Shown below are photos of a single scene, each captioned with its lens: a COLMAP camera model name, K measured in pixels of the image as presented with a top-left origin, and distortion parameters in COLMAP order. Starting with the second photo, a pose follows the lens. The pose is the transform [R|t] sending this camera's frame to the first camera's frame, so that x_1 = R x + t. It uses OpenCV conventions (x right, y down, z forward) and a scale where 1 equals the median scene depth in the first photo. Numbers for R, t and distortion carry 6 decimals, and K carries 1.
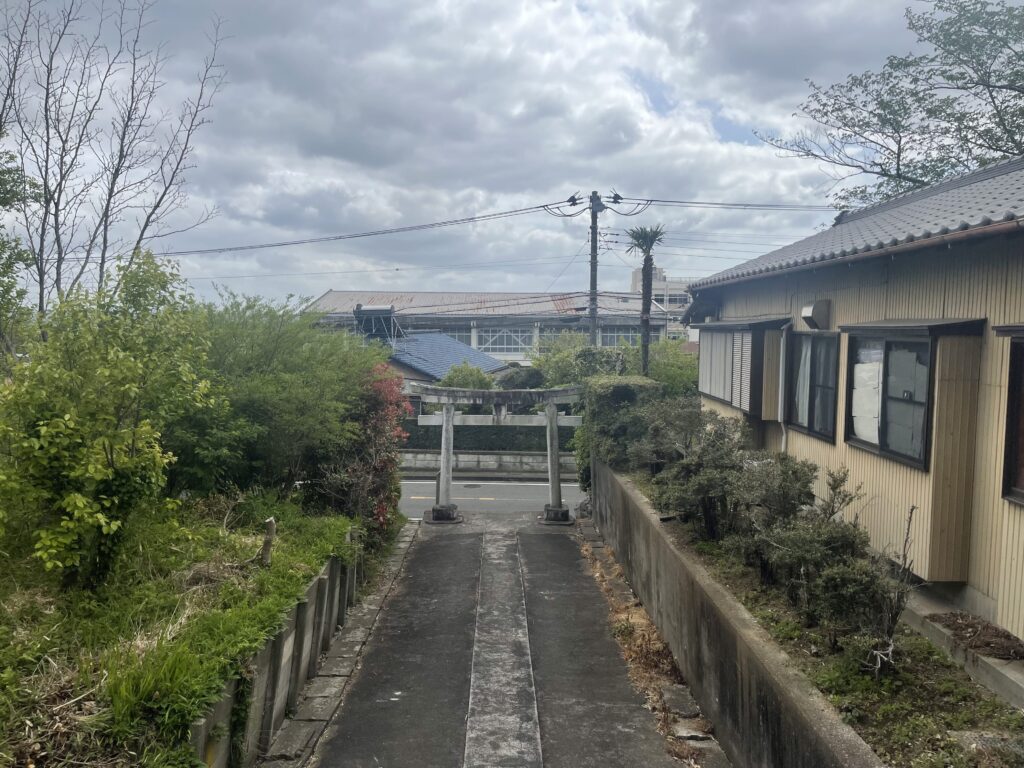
lens RADIAL K [[772.2, 0, 512.0], [0, 772.2, 384.0], [0, 0, 1]] dist [0.073434, -0.103056]
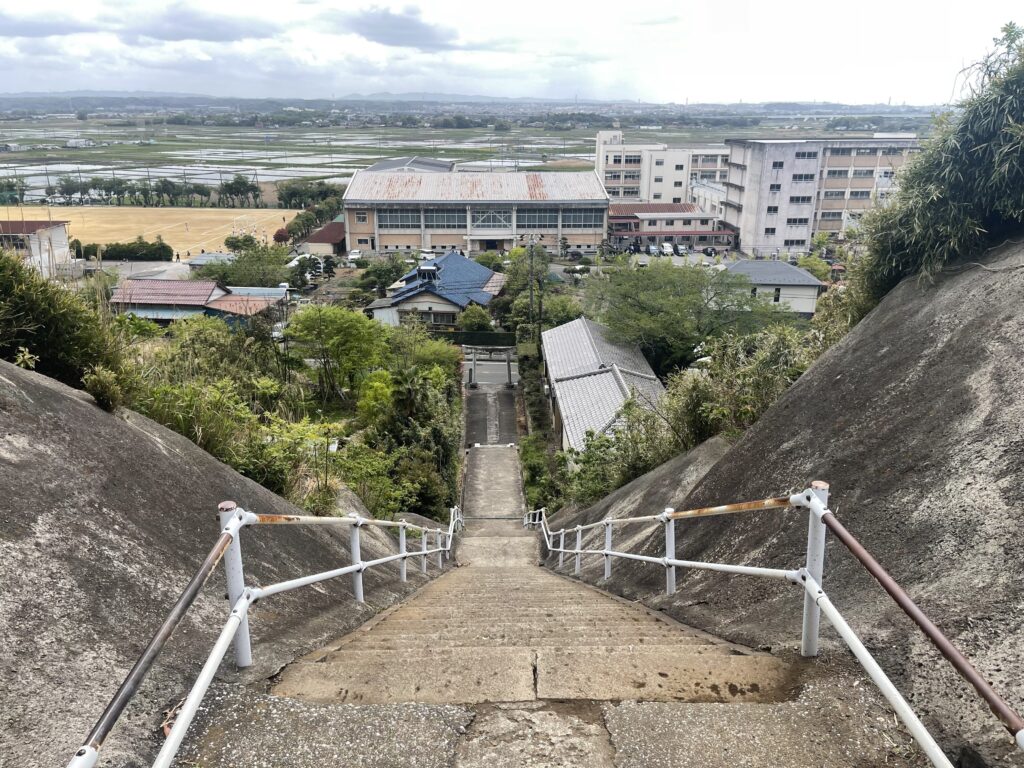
lens RADIAL K [[772.2, 0, 512.0], [0, 772.2, 384.0], [0, 0, 1]] dist [0.073434, -0.103056]
pose [[0.999846, -0.004094, 0.017061, 0.002762], [-0.000479, 0.965662, 0.259803, -0.132146], [-0.017538, -0.259771, 0.965511, -0.409125]]
